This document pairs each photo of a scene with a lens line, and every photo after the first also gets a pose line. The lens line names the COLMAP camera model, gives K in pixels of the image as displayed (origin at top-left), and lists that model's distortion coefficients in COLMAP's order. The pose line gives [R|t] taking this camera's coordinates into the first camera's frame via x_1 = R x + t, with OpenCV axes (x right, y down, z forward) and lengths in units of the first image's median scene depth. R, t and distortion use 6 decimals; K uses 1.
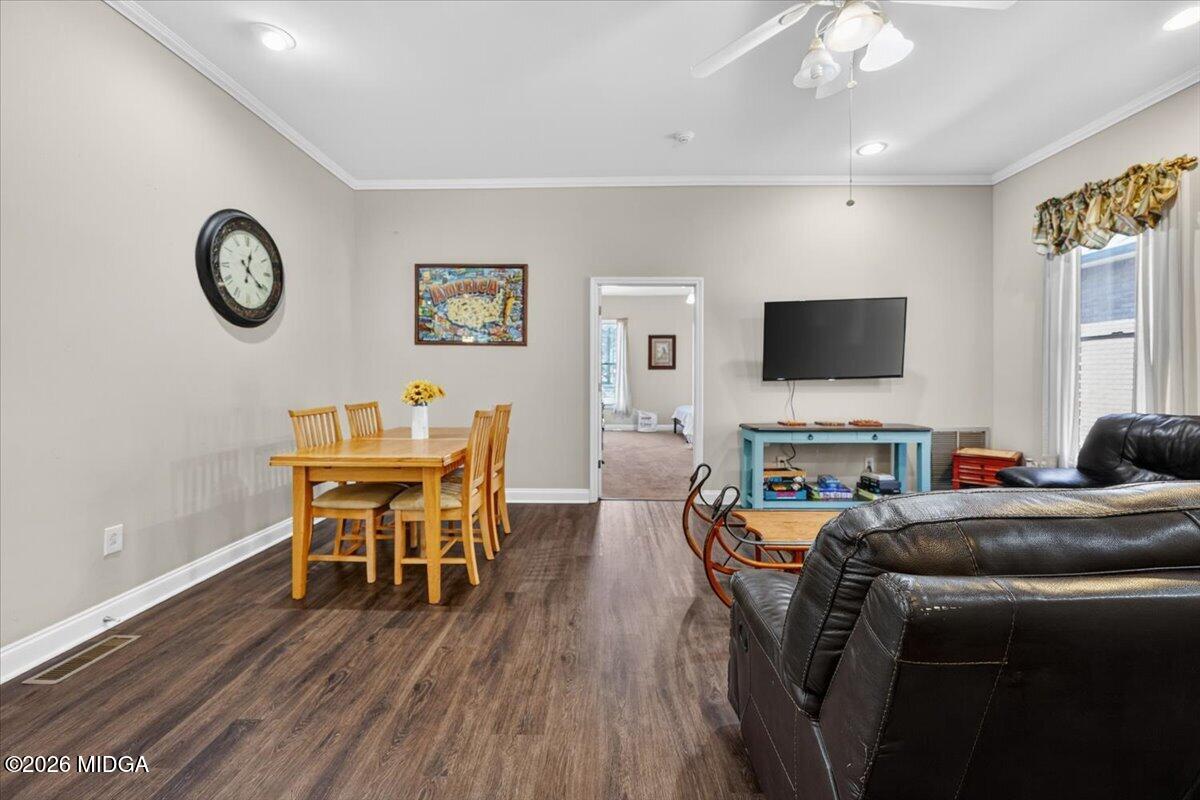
lens RADIAL K [[468.4, 0, 613.6], [0, 468.4, 397.1], [0, 0, 1]] dist [0.001795, 0.000055]
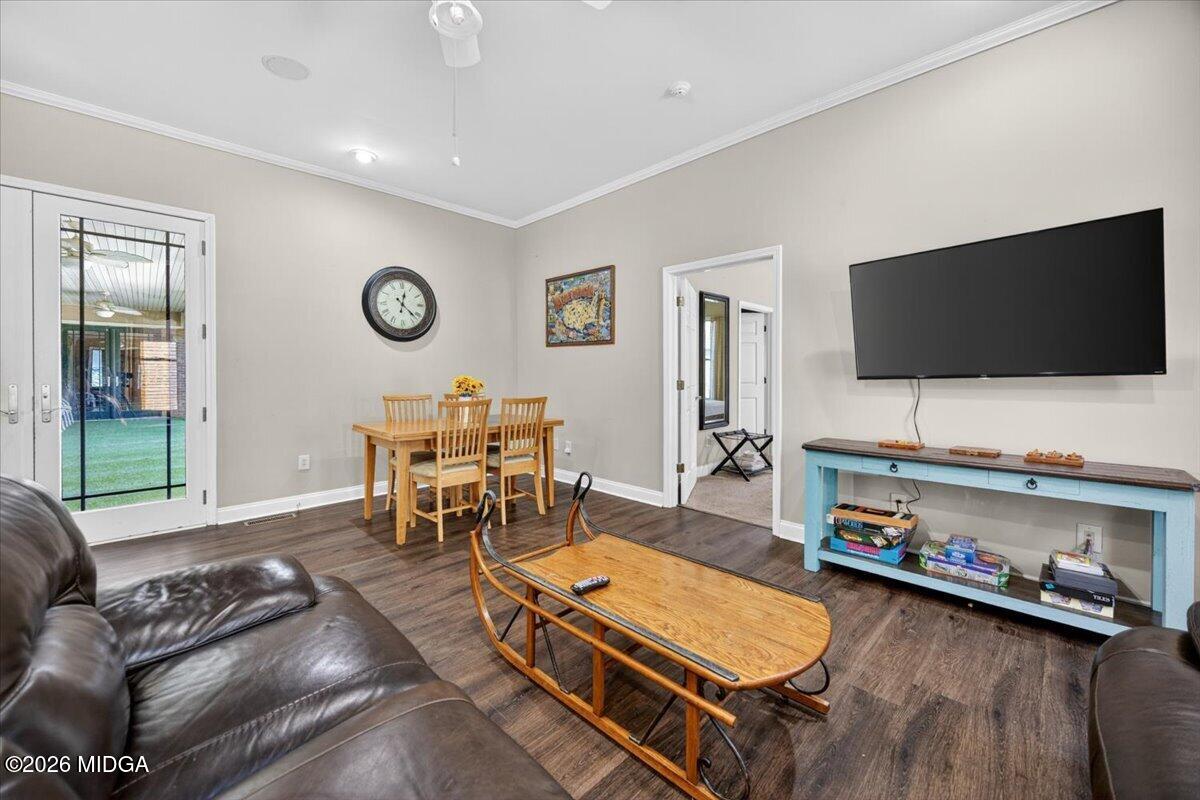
lens RADIAL K [[468.4, 0, 613.6], [0, 468.4, 397.1], [0, 0, 1]] dist [0.001795, 0.000055]
pose [[0.724071, 0.033412, -0.688916, 0.535984], [-0.028679, 0.999421, 0.018329, -0.010869], [0.689129, 0.006486, 0.724610, 0.252612]]
